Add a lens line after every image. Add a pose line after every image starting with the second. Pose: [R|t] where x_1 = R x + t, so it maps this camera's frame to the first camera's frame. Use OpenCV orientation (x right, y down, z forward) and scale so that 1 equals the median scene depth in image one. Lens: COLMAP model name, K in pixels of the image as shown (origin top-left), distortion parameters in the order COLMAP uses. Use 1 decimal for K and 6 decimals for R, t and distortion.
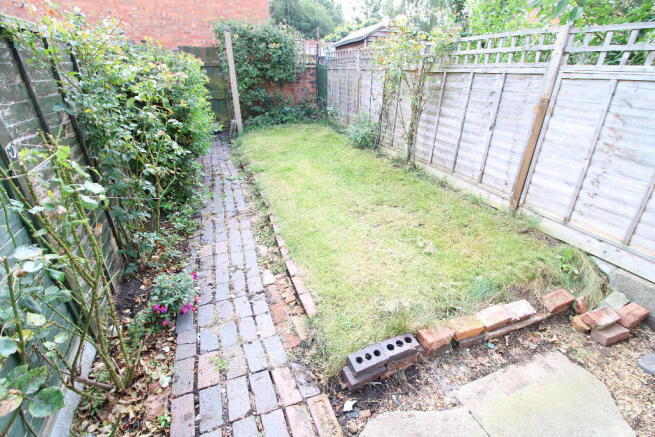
lens RADIAL K [[303.2, 0, 327.2], [0, 303.2, 220.2], [0, 0, 1]] dist [-0.013536, -0.003390]
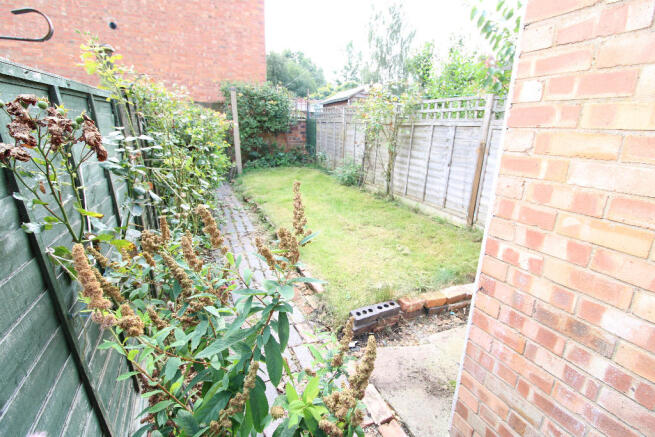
lens RADIAL K [[303.2, 0, 326.2], [0, 303.2, 220.5], [0, 0, 1]] dist [-0.013536, -0.003390]
pose [[0.998433, -0.001611, 0.055930, -0.058865], [0.010117, 0.988308, -0.152135, 0.118857], [-0.055031, 0.152463, 0.986776, -0.218462]]
